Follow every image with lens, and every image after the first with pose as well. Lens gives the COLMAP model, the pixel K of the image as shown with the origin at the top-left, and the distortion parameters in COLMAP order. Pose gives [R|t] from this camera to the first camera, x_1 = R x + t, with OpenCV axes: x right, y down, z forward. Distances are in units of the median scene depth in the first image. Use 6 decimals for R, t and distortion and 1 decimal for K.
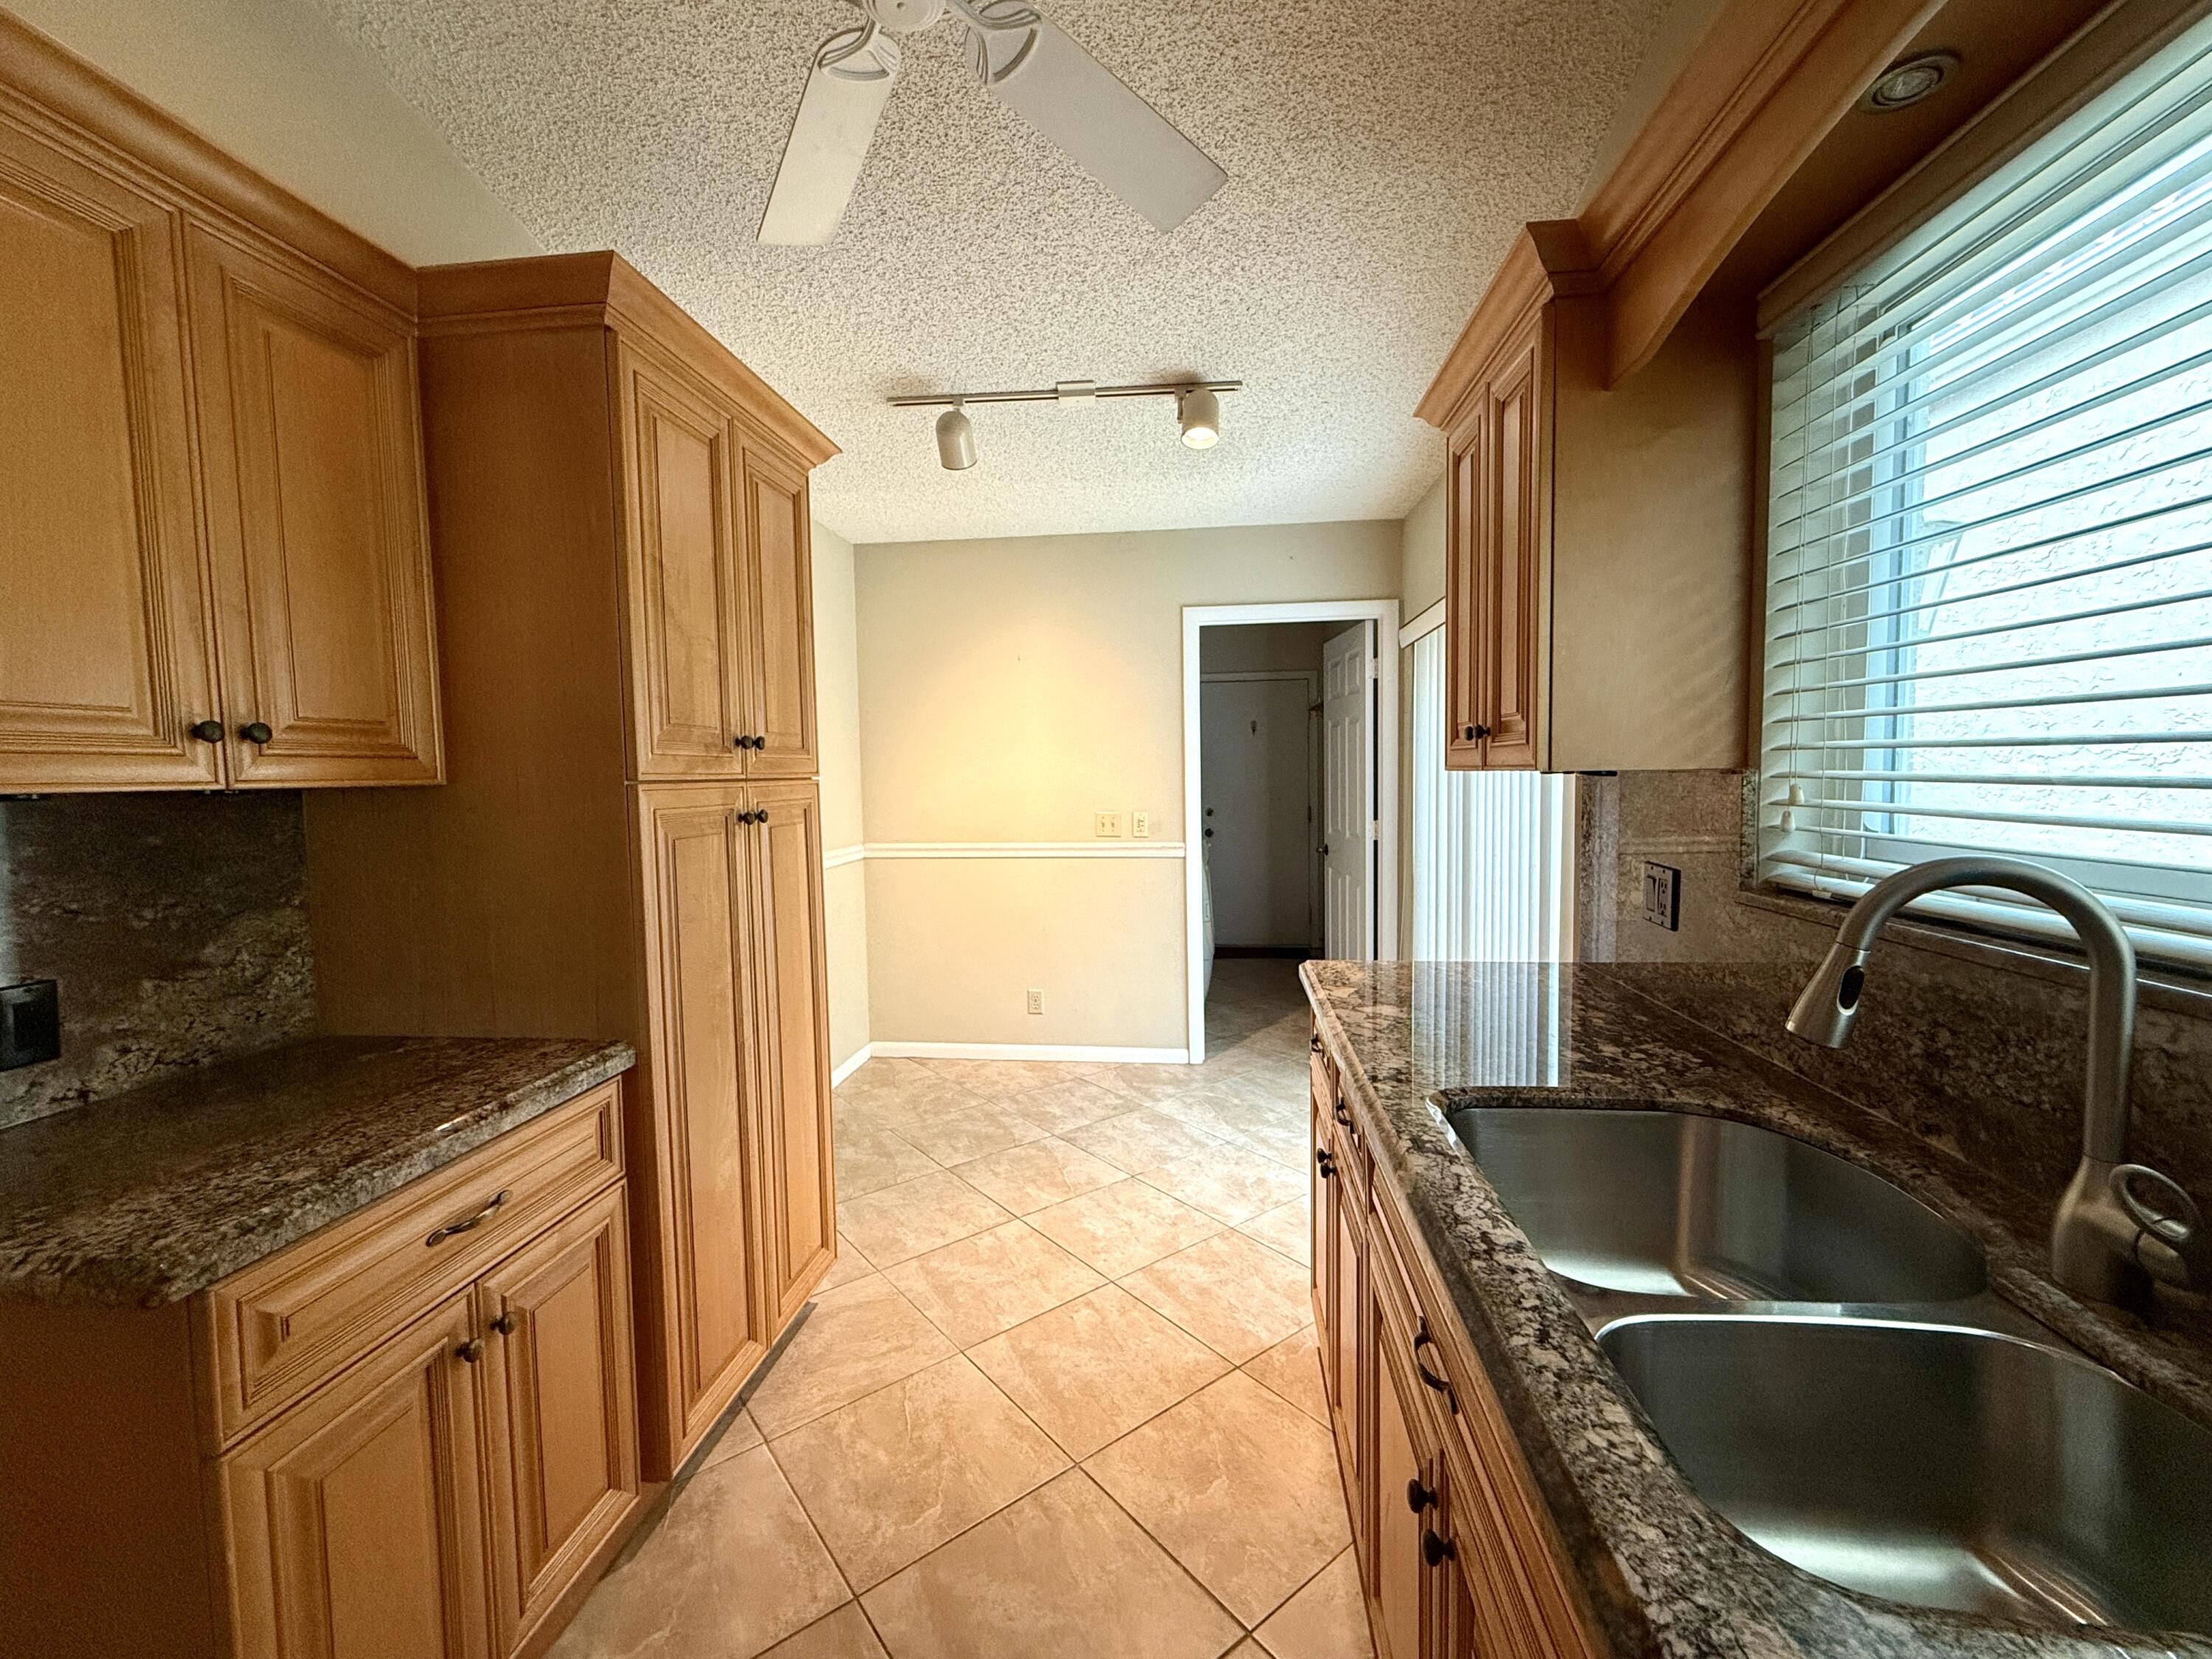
lens RADIAL K [[913.1, 0, 1104.7], [0, 913.1, 828.2], [0, 0, 1]] dist [-0.001168, 0.000300]
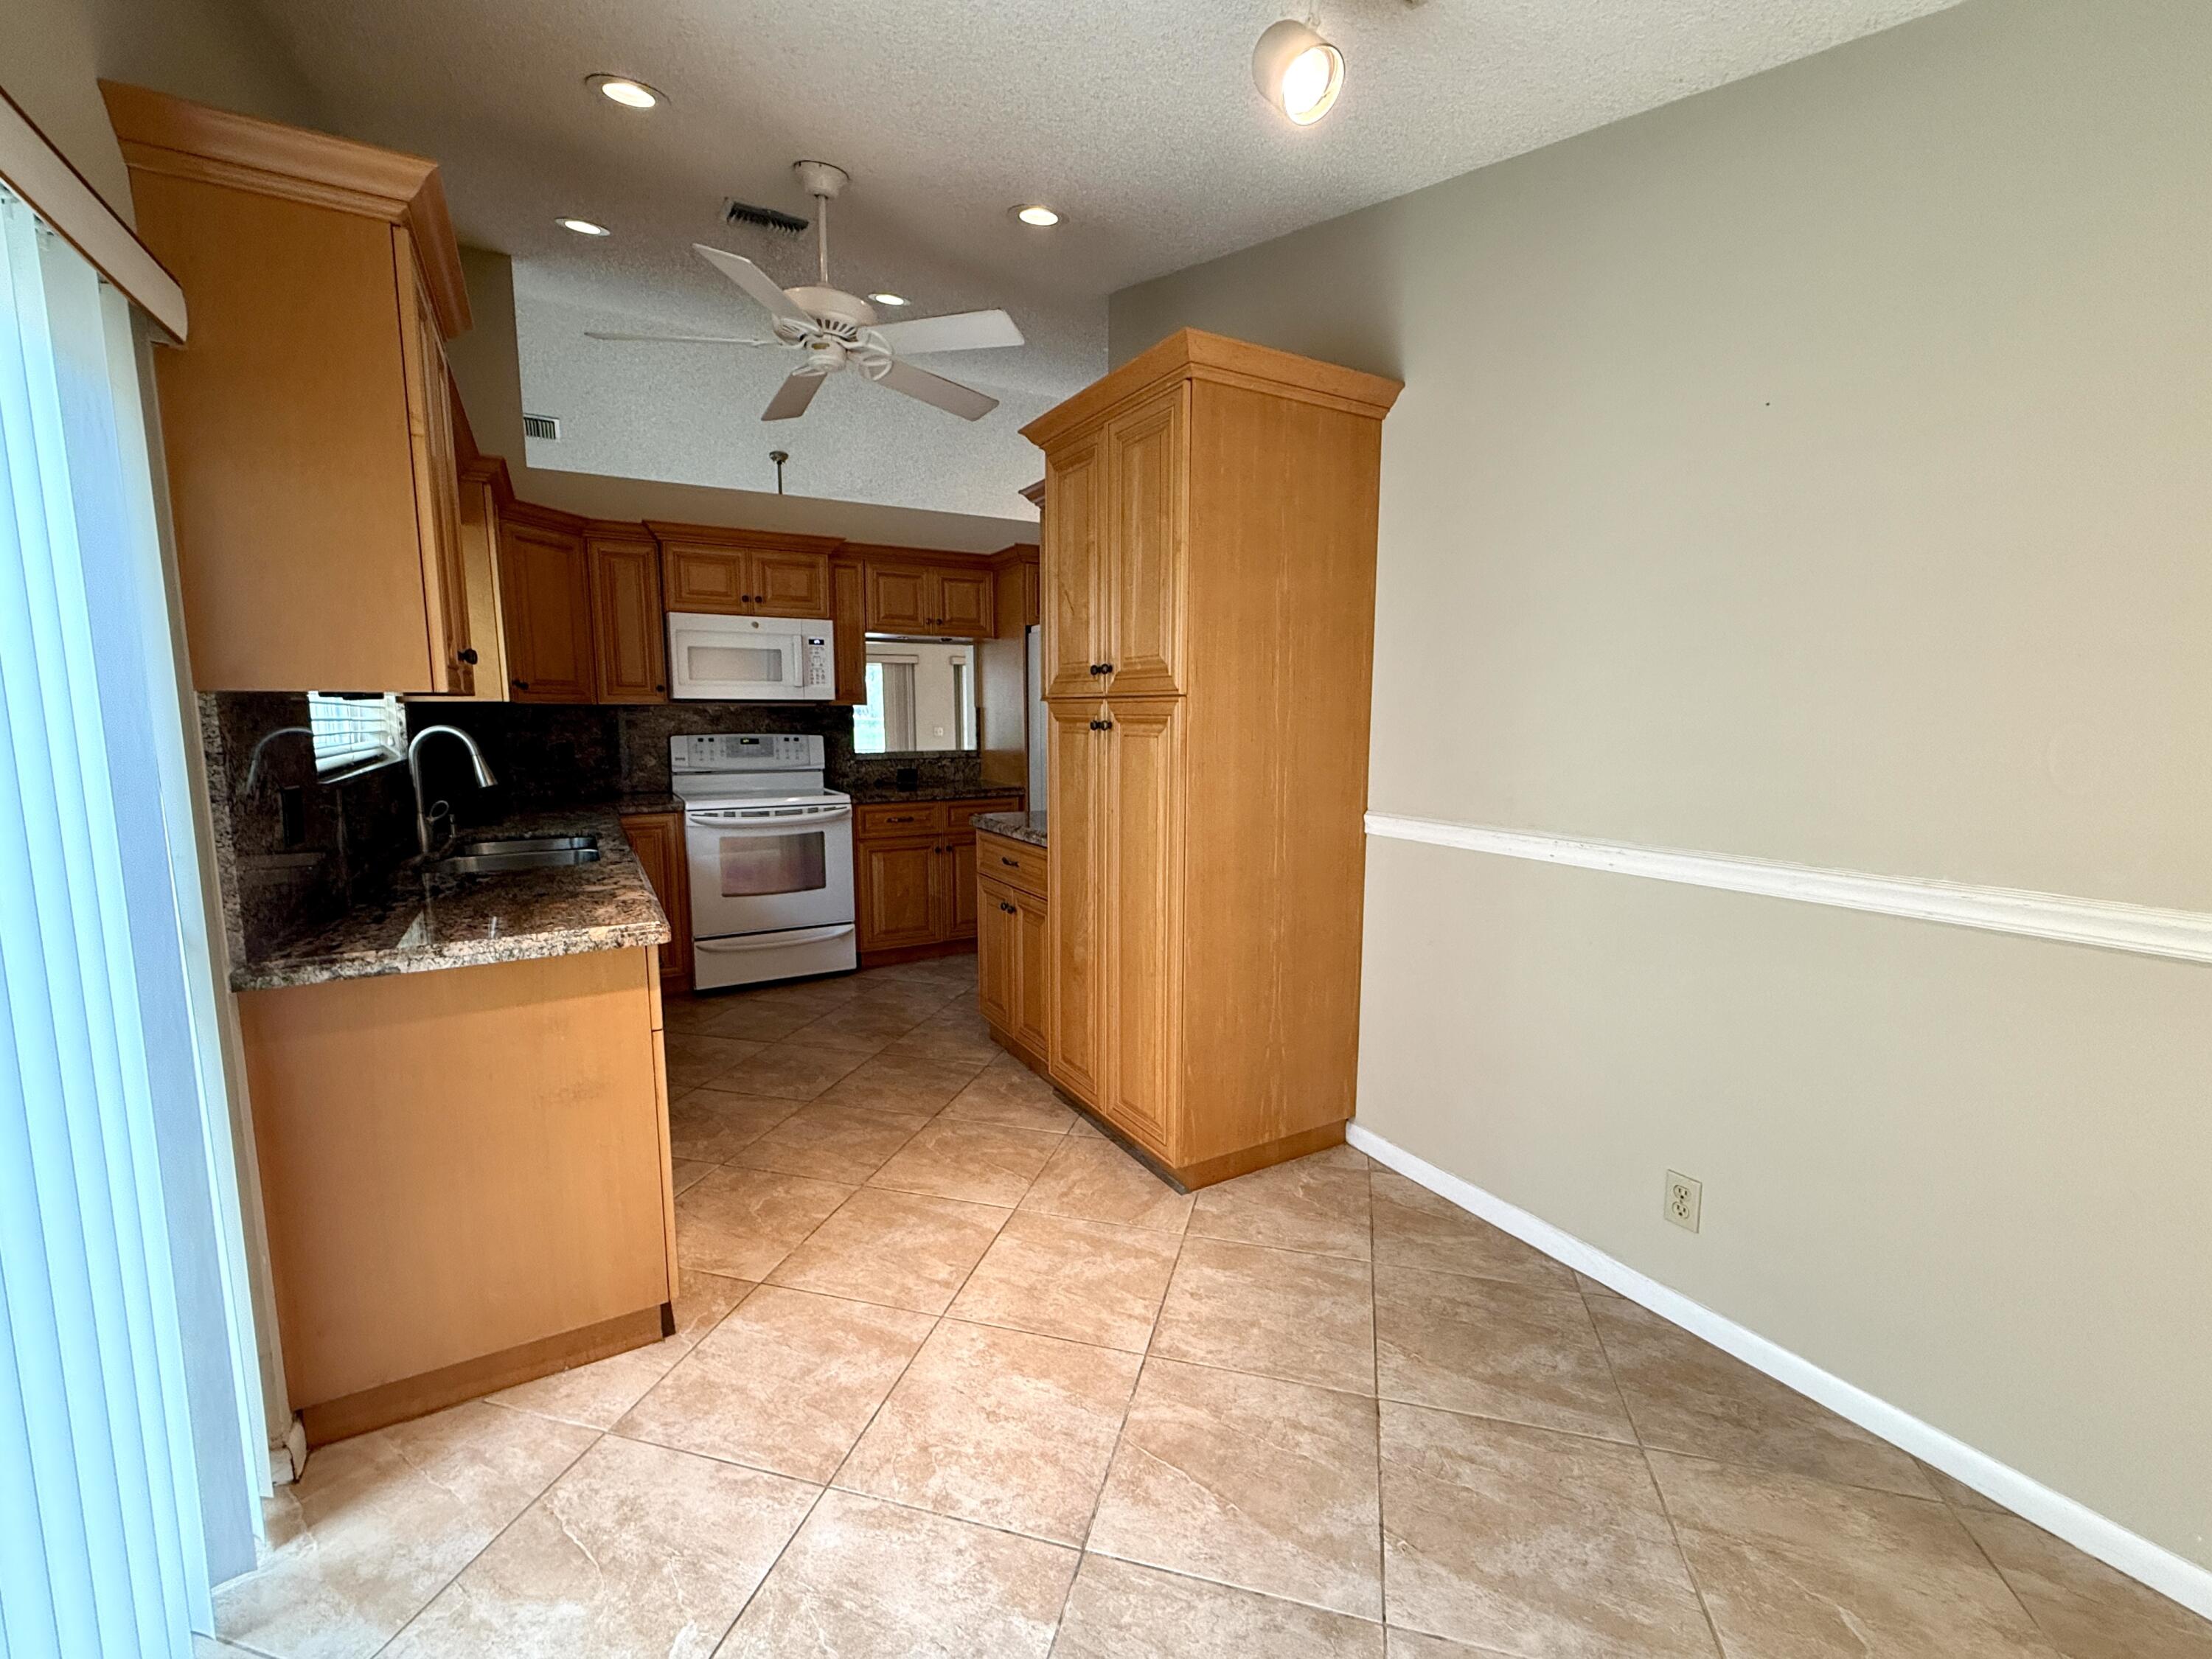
lens RADIAL K [[913.1, 0, 1103.2], [0, 913.1, 827.1], [0, 0, 1]] dist [-0.001168, 0.000300]
pose [[-0.805366, 0.087633, -0.586265, 0.361889], [-0.024256, 0.983312, 0.180303, -0.093827], [0.592282, 0.159430, -0.789800, 1.813128]]
